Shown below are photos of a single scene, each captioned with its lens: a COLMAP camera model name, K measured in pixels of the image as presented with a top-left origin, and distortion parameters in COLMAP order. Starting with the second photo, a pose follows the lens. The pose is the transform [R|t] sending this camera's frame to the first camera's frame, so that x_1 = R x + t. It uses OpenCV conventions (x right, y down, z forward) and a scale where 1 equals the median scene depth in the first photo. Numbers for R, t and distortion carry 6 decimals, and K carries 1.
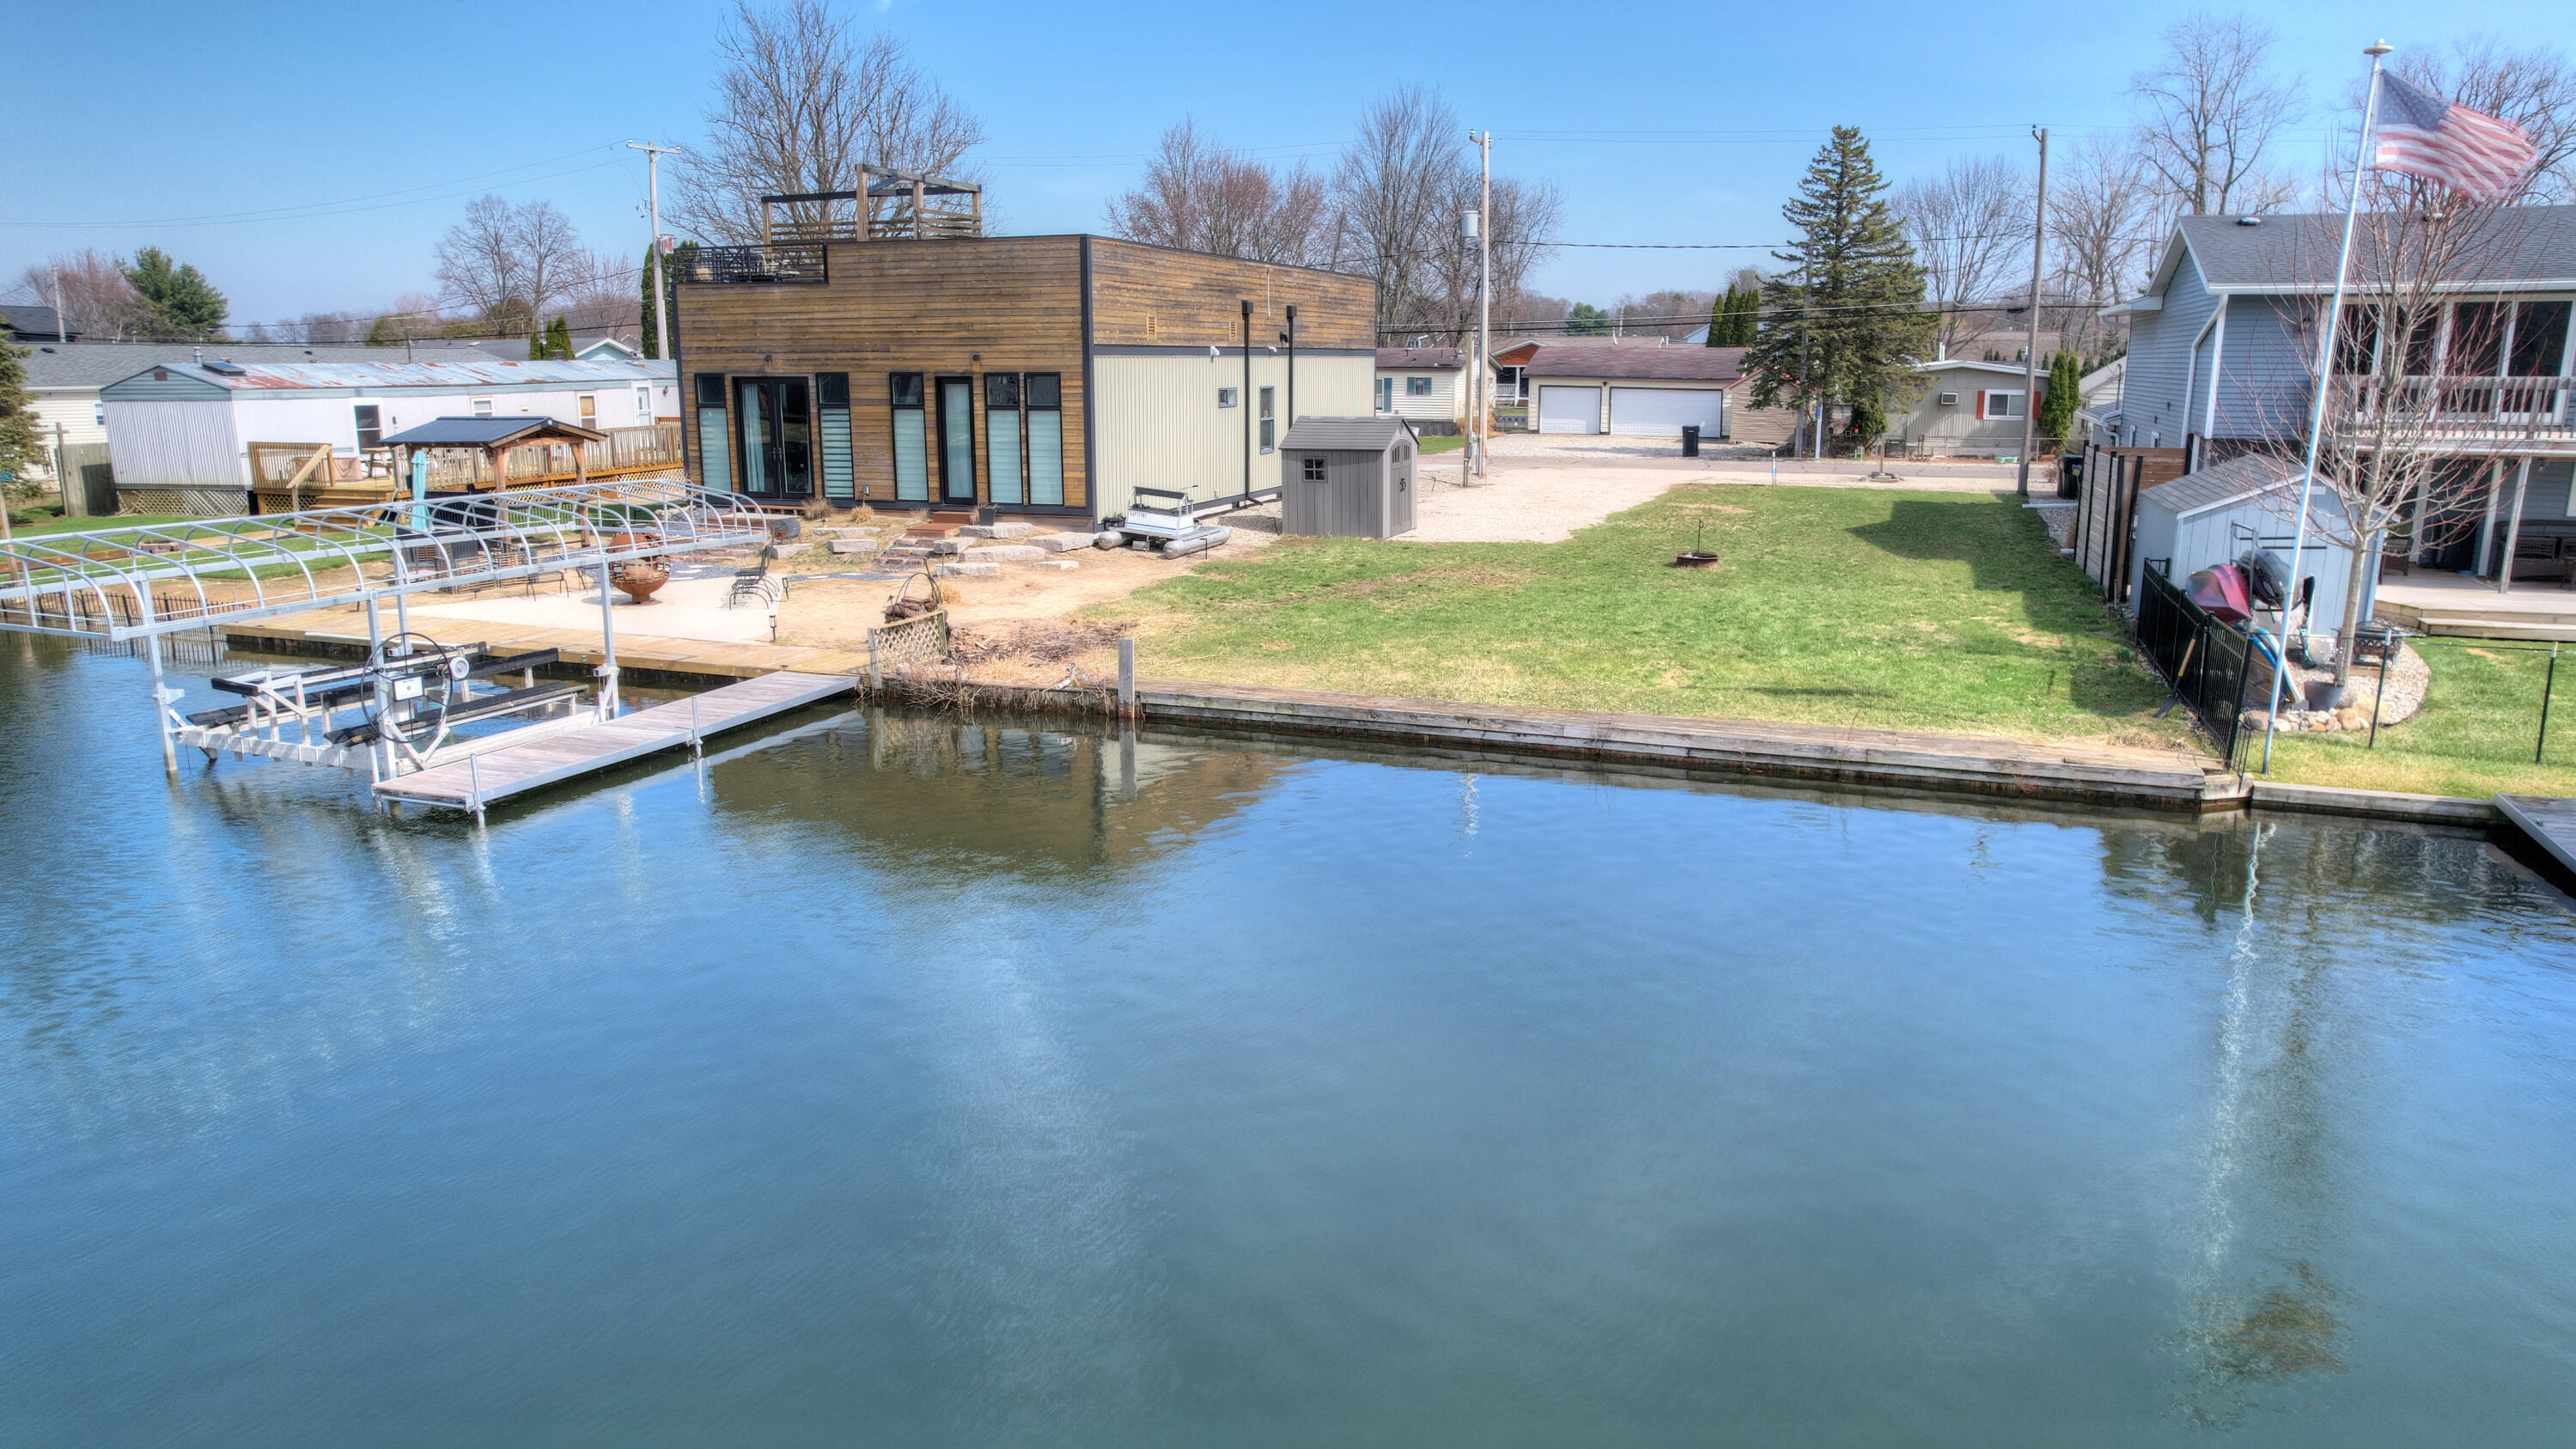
lens RADIAL K [[1652.2, 0, 1294.9], [0, 1652.2, 721.5], [0, 0, 1]] dist [-0.074113, 0.061825]
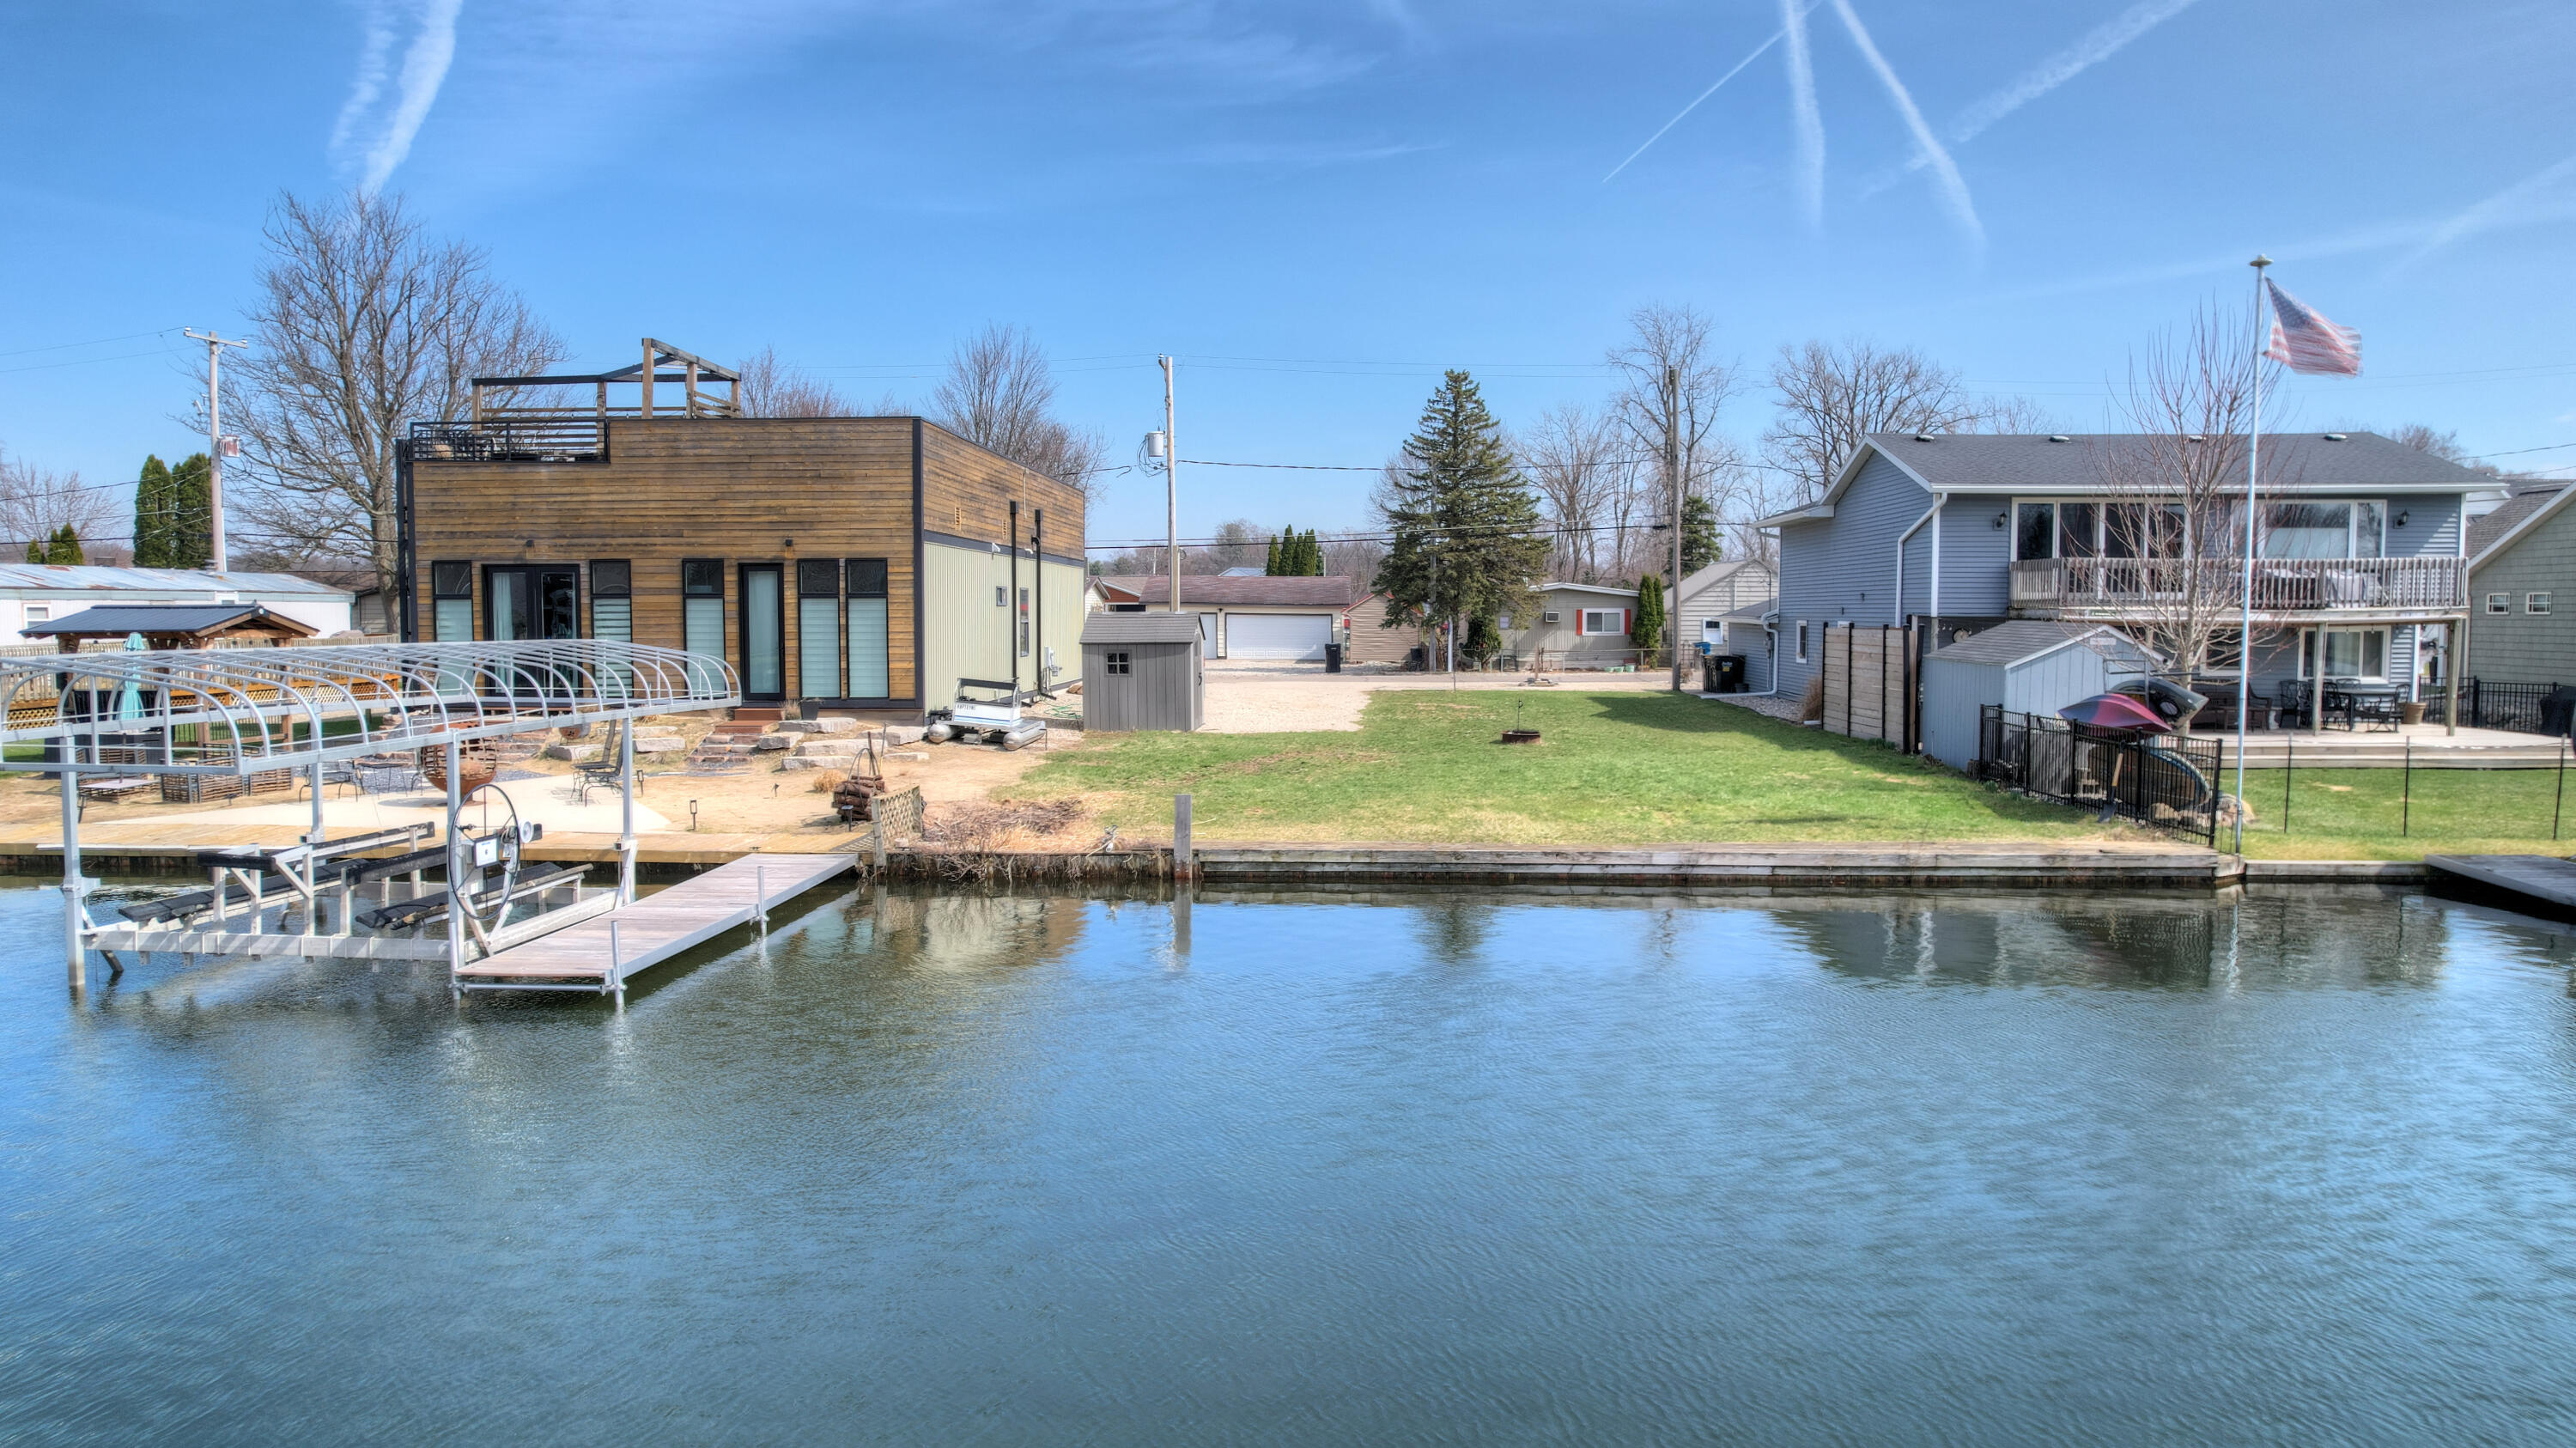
lens RADIAL K [[1652.4, 0, 1294.9], [0, 1652.4, 721.0], [0, 0, 1]] dist [-0.074113, 0.061825]
pose [[0.951699, -0.020681, 0.306336, -0.206071], [0.066552, 0.987903, -0.140065, 0.028386], [-0.299733, 0.153687, 0.941563, 0.048823]]
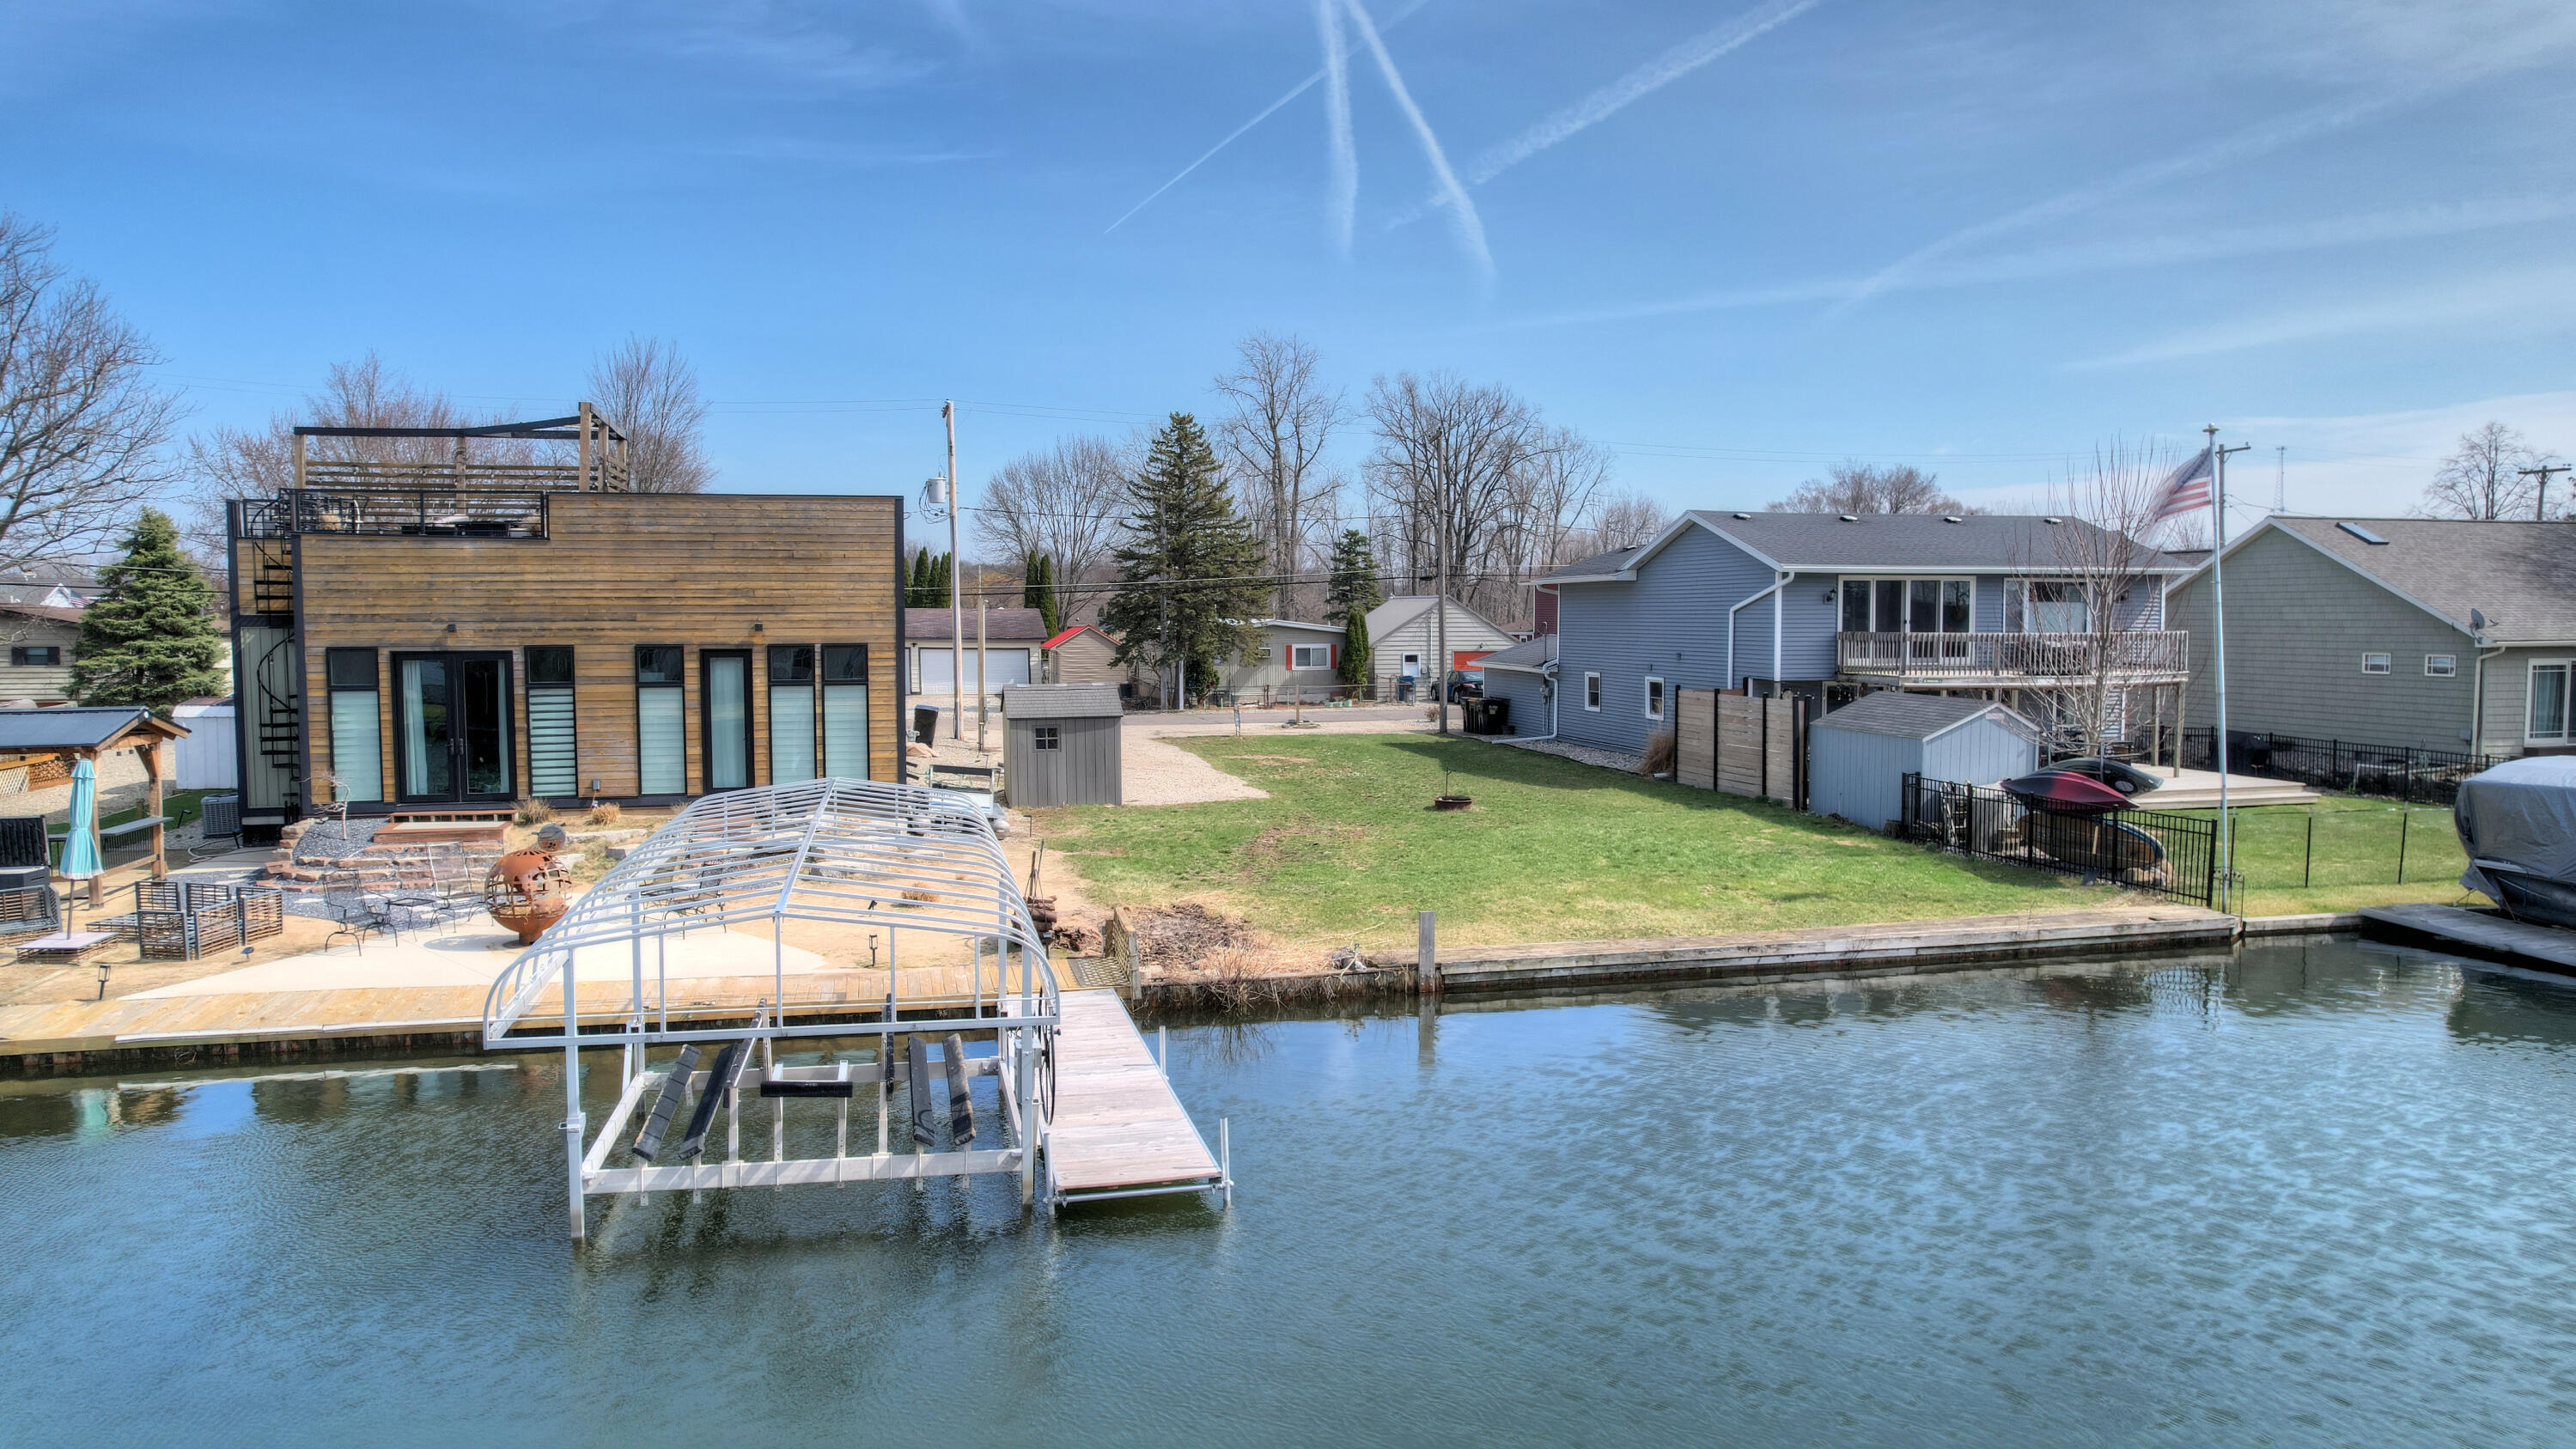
lens RADIAL K [[1652.2, 0, 1294.9], [0, 1652.2, 721.5], [0, 0, 1]] dist [-0.074113, 0.061825]
pose [[0.826174, -0.037342, 0.562176, -0.446901], [0.122839, 0.985735, -0.115048, -0.036245], [-0.549860, 0.164107, 0.818976, 0.133786]]
